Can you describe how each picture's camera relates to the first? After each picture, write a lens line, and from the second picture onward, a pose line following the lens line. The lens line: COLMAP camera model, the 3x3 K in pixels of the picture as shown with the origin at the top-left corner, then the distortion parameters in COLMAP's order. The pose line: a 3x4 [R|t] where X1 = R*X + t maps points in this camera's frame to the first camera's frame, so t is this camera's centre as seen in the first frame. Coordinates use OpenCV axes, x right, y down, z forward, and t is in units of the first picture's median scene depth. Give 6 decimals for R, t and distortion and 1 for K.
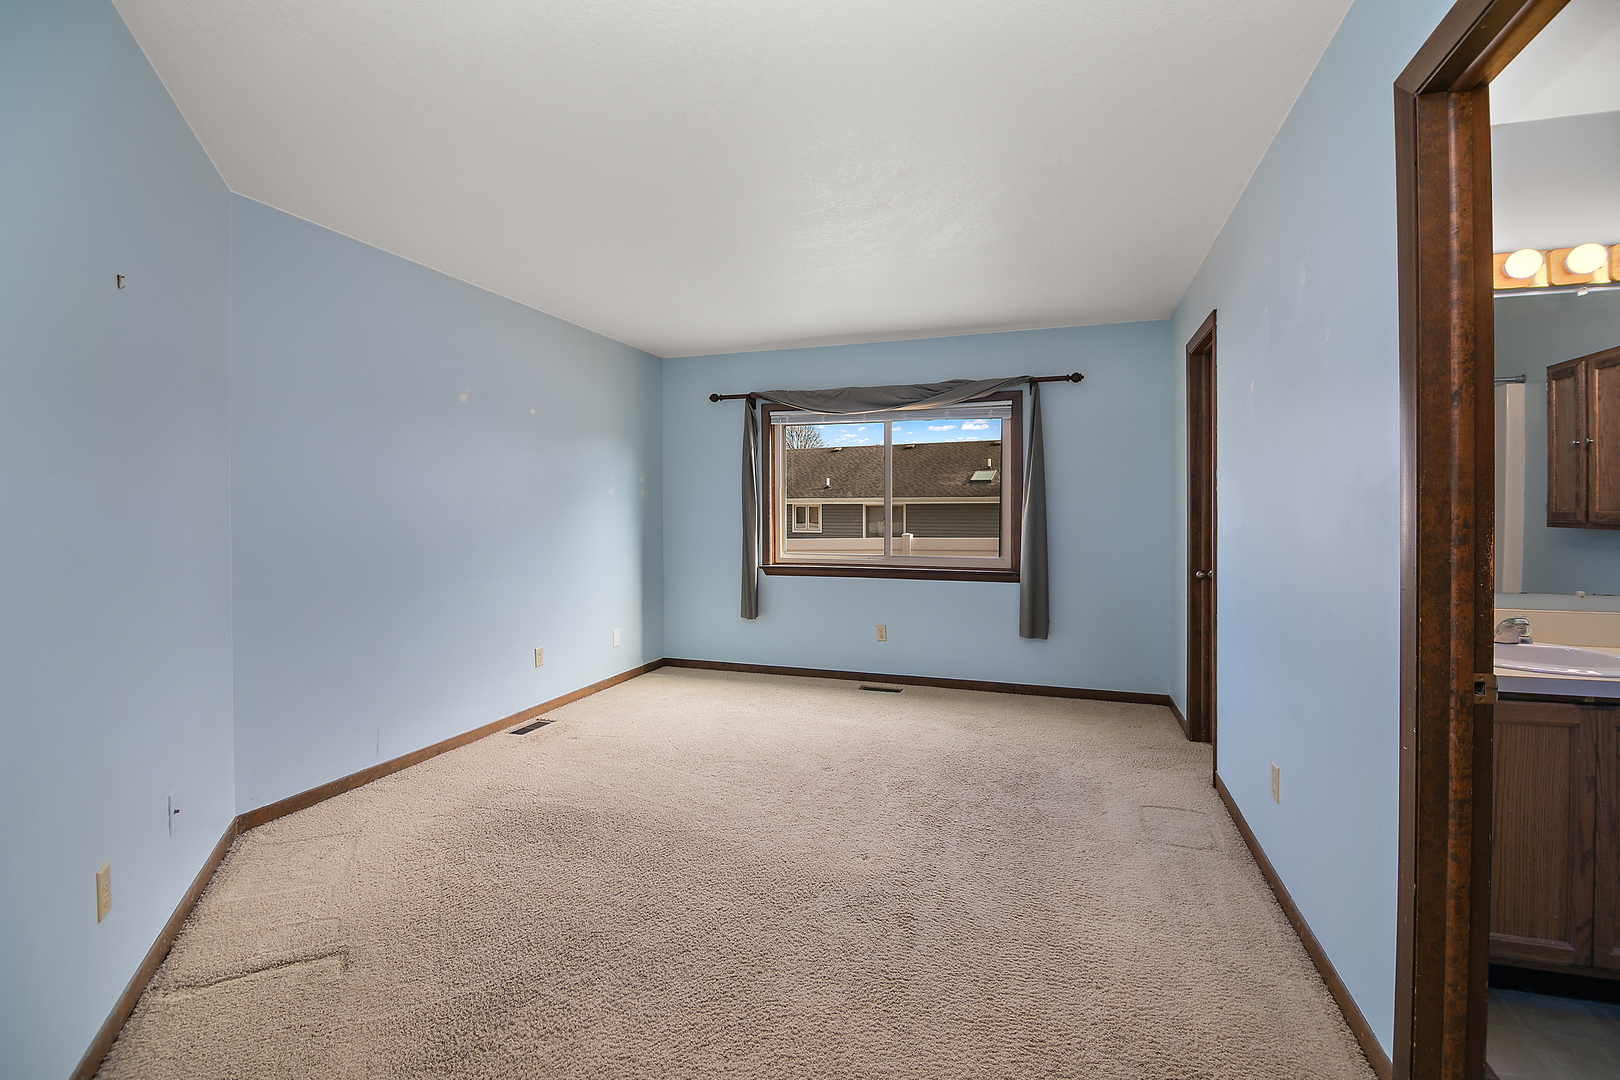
lens RADIAL K [[726.7, 0, 810.0], [0, 726.7, 540.0], [0, 0, 1]] dist [-0.000639, -0.012974]
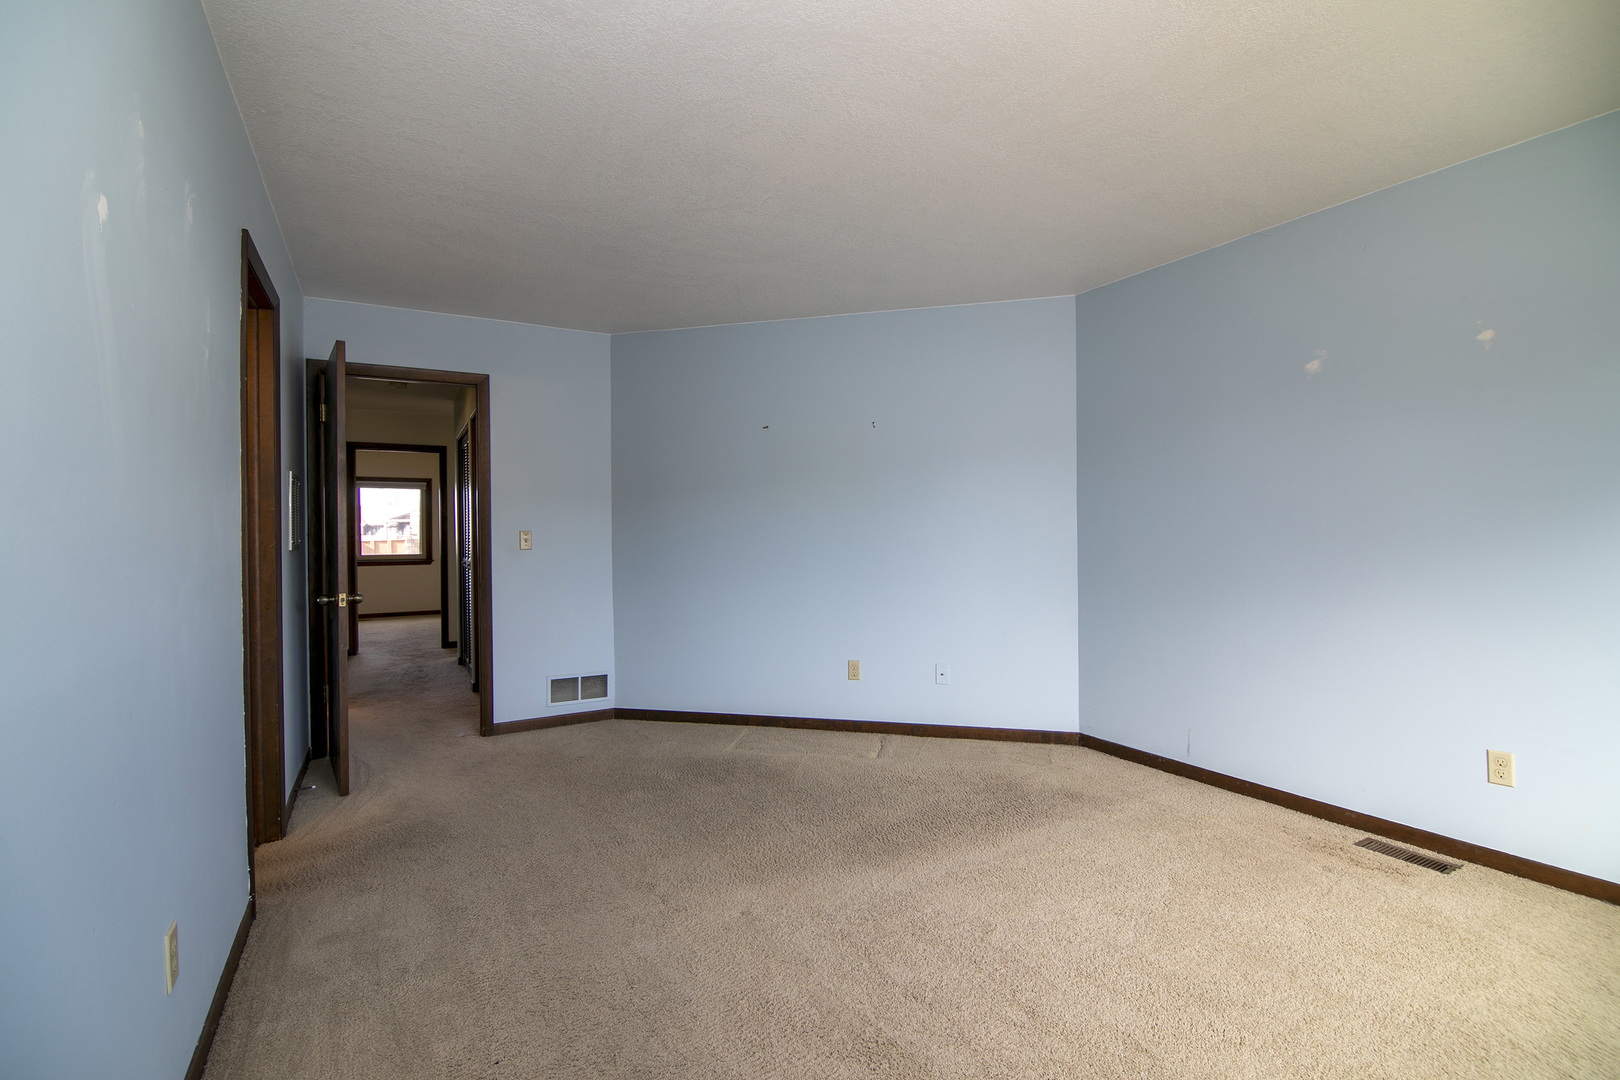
lens RADIAL K [[726.7, 0, 810.0], [0, 726.7, 540.0], [0, 0, 1]] dist [-0.000639, -0.012974]
pose [[-0.654516, 0.020894, -0.755759, 0.452781], [-0.013908, 0.999116, 0.039668, -0.034128], [0.755920, 0.036475, -0.653647, 1.092362]]
